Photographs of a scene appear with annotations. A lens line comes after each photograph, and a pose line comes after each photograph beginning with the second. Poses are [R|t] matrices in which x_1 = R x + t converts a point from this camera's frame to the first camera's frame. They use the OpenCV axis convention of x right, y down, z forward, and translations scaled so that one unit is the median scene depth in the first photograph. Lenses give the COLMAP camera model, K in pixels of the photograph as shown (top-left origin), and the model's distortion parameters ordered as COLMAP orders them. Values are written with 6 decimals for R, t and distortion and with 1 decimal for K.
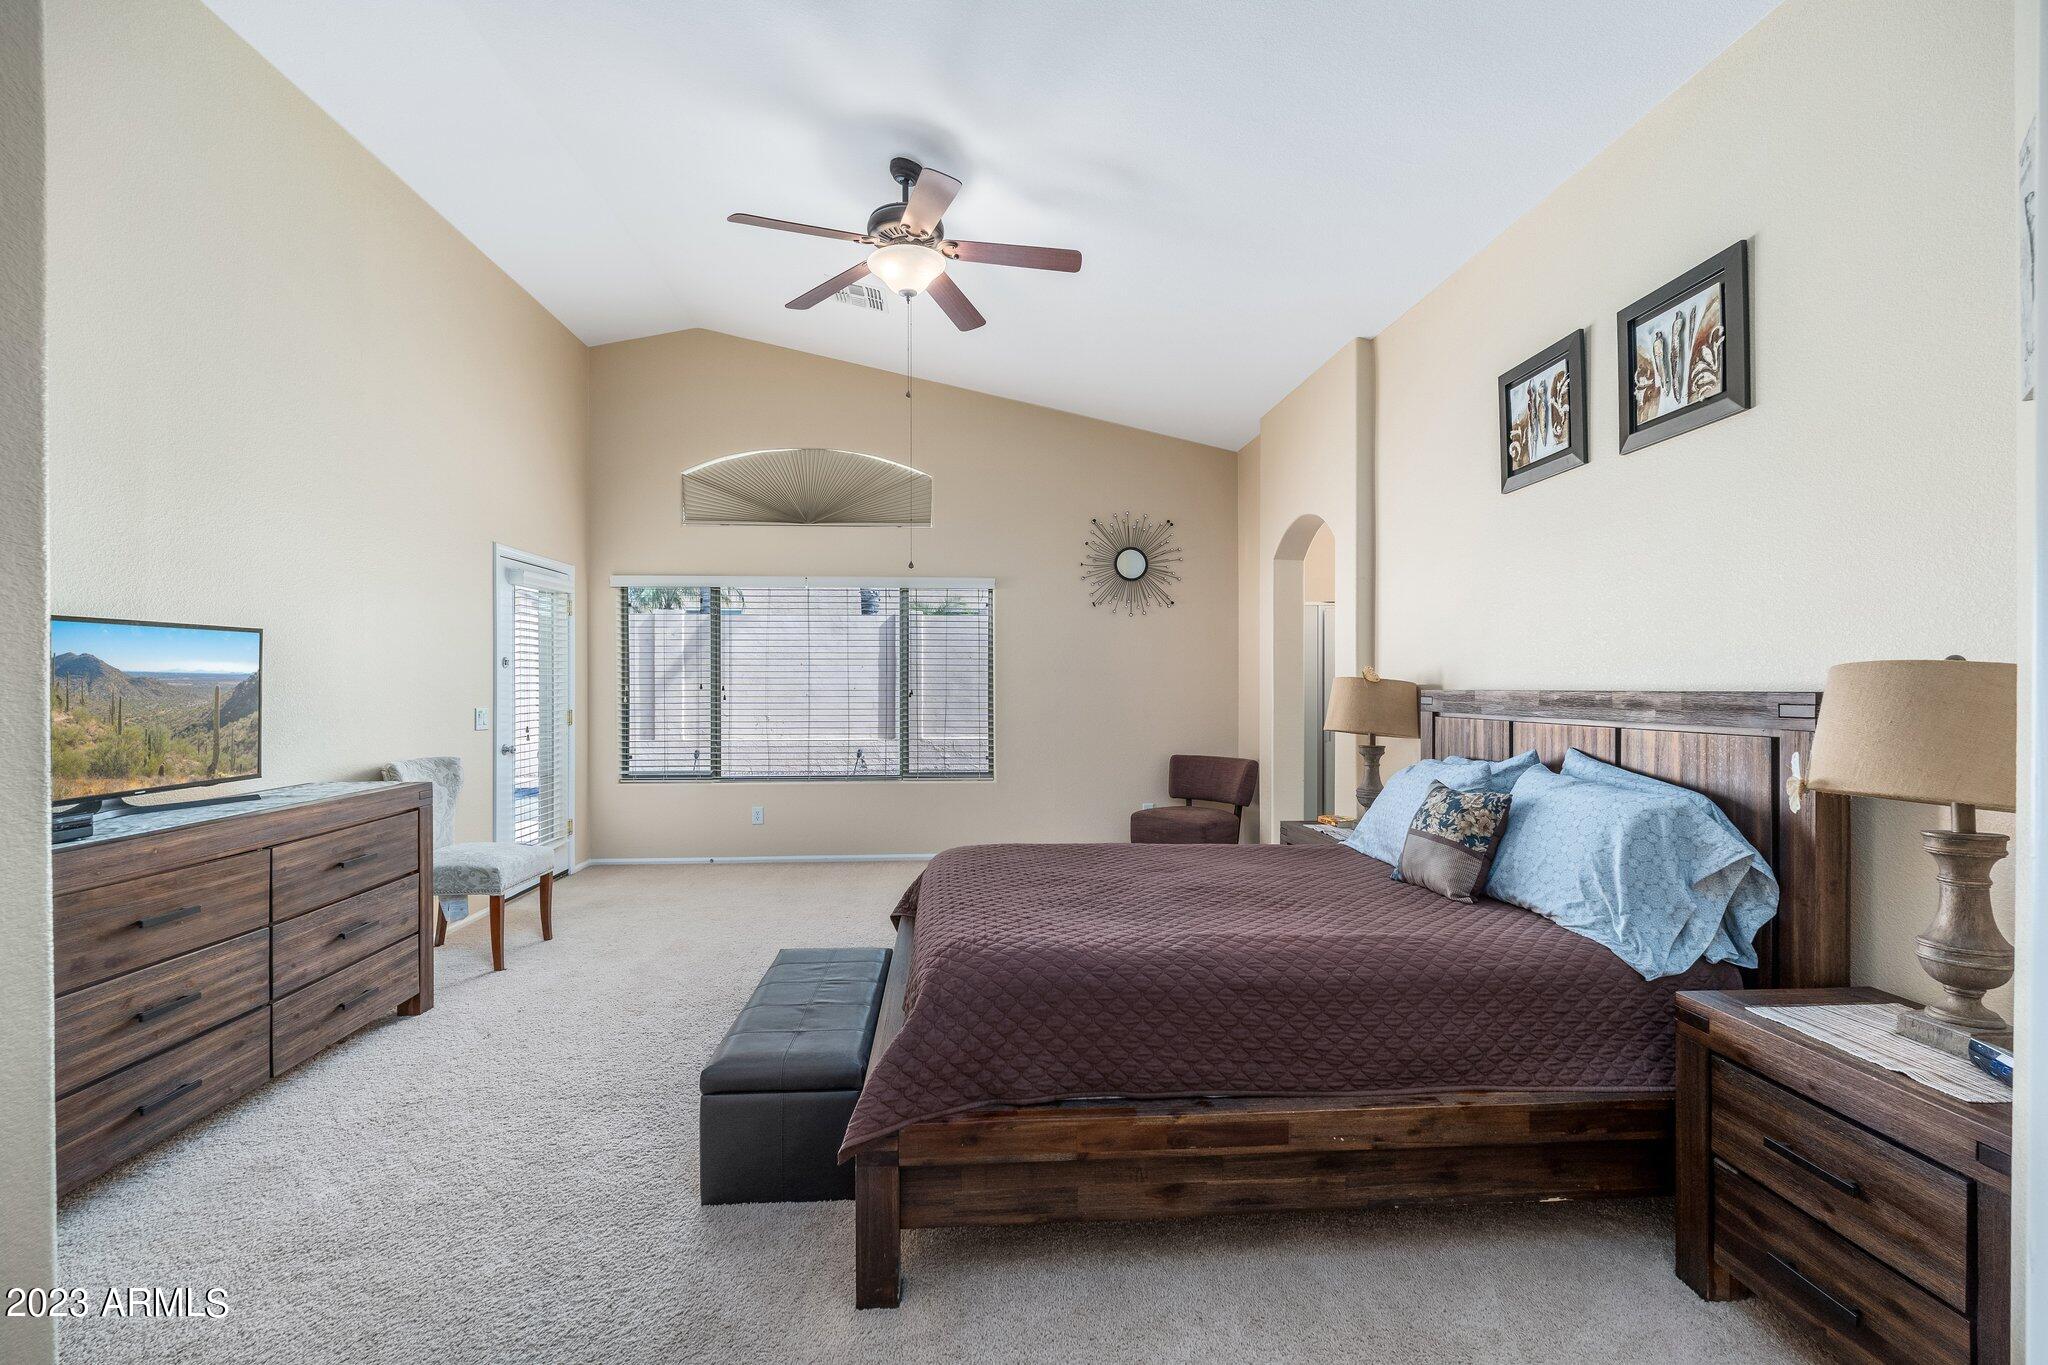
lens RADIAL K [[894.0, 0, 1028.2], [0, 894.0, 684.8], [0, 0, 1]] dist [-0.006994, 0.000501]
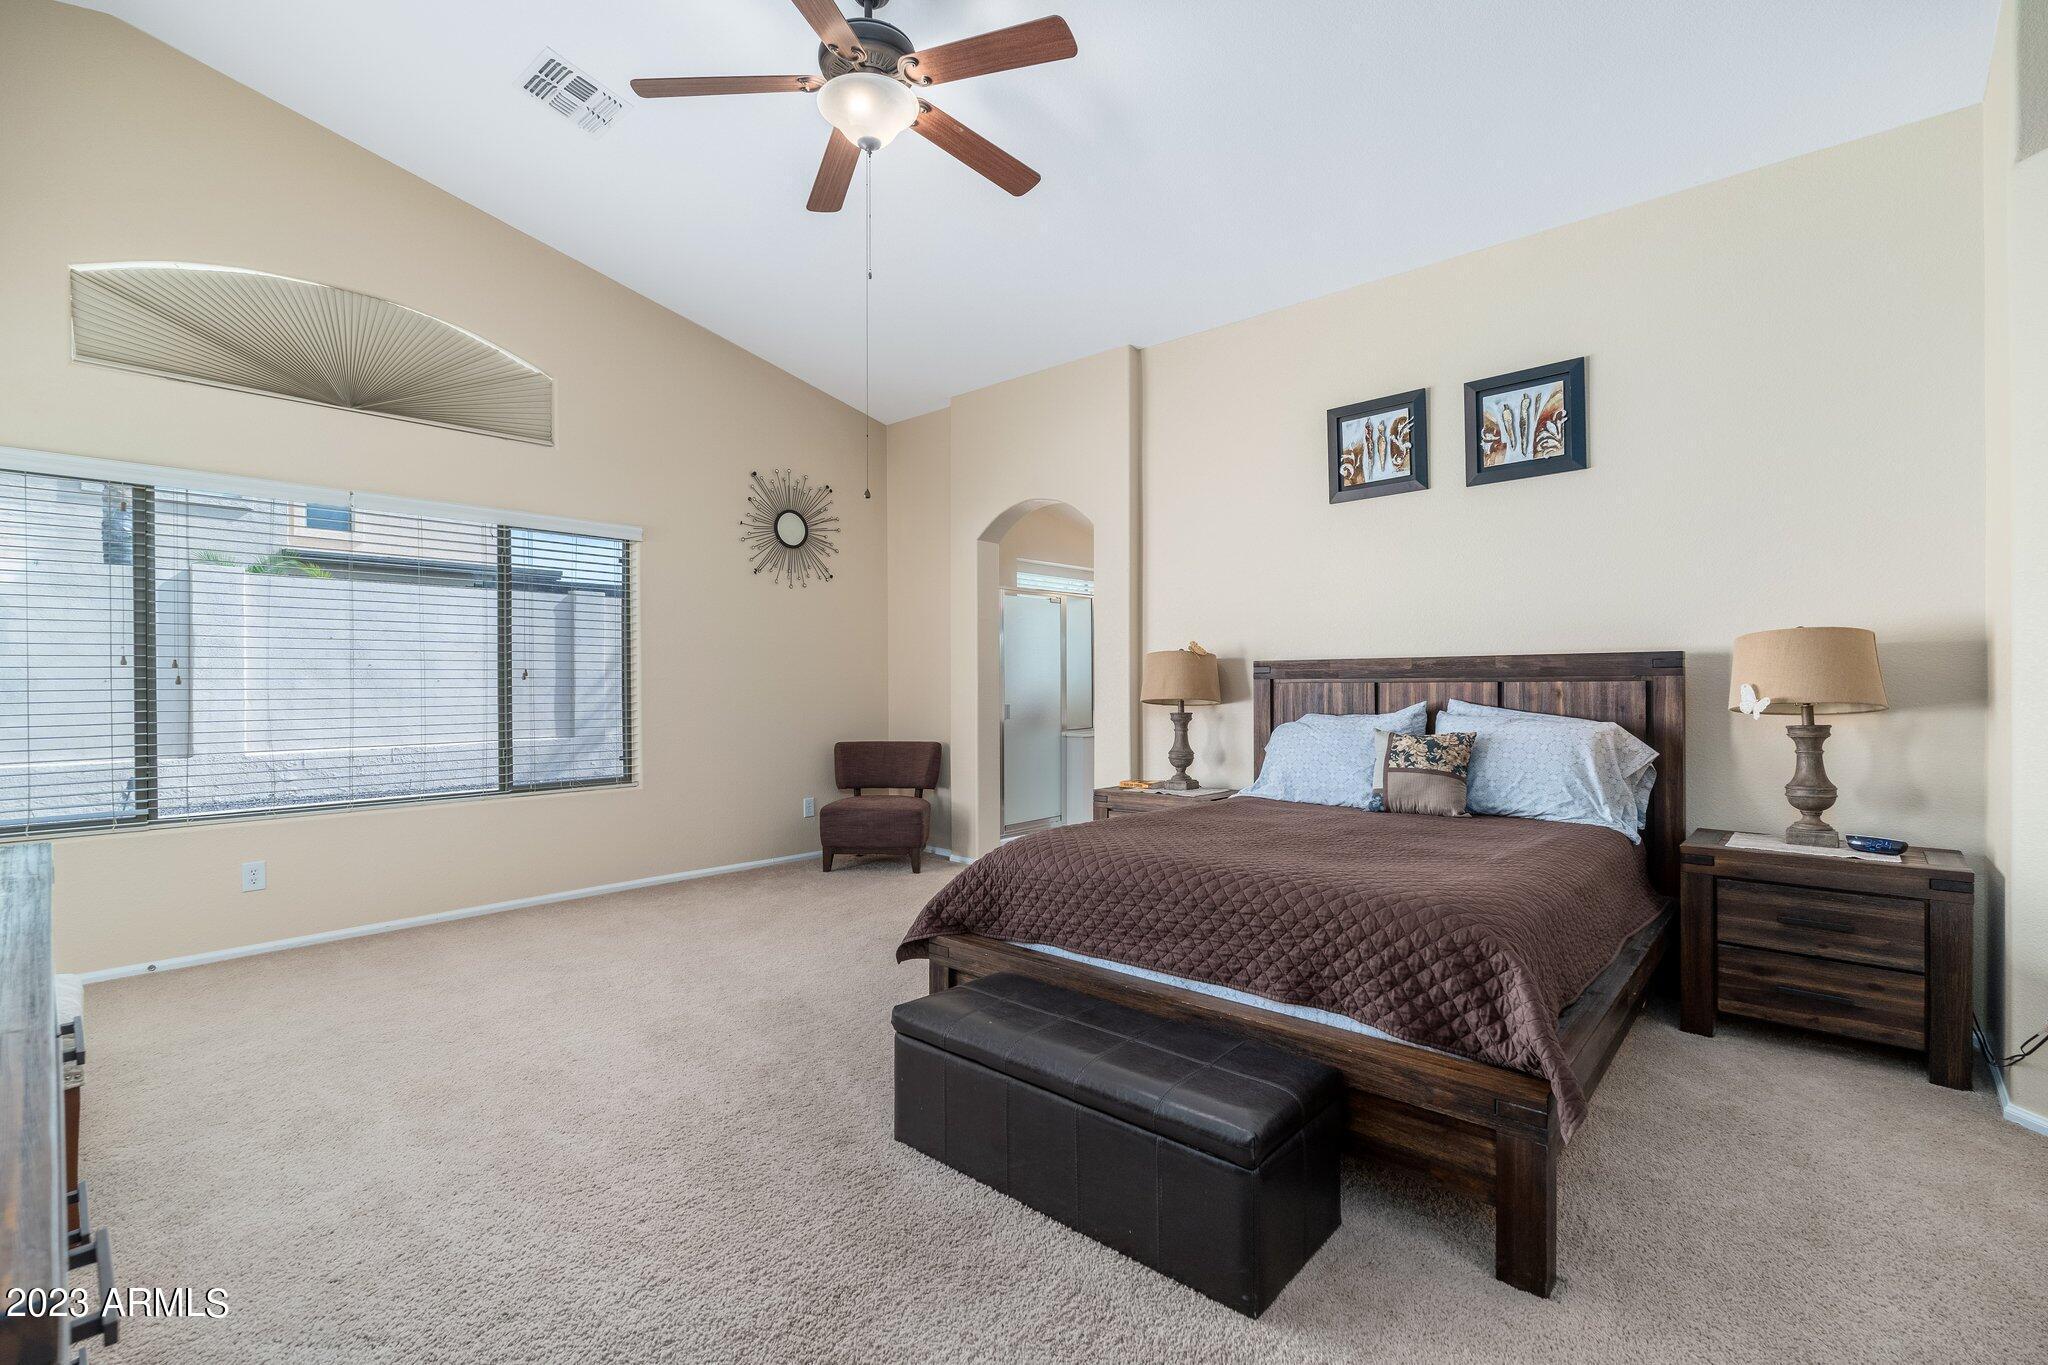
lens RADIAL K [[894.0, 0, 1028.2], [0, 894.0, 684.8], [0, 0, 1]] dist [-0.006994, 0.000501]
pose [[0.717576, -0.006545, 0.696450, -0.824042], [0.005778, 0.999977, 0.003444, 0.043149], [-0.696457, 0.001553, 0.717597, 0.498061]]
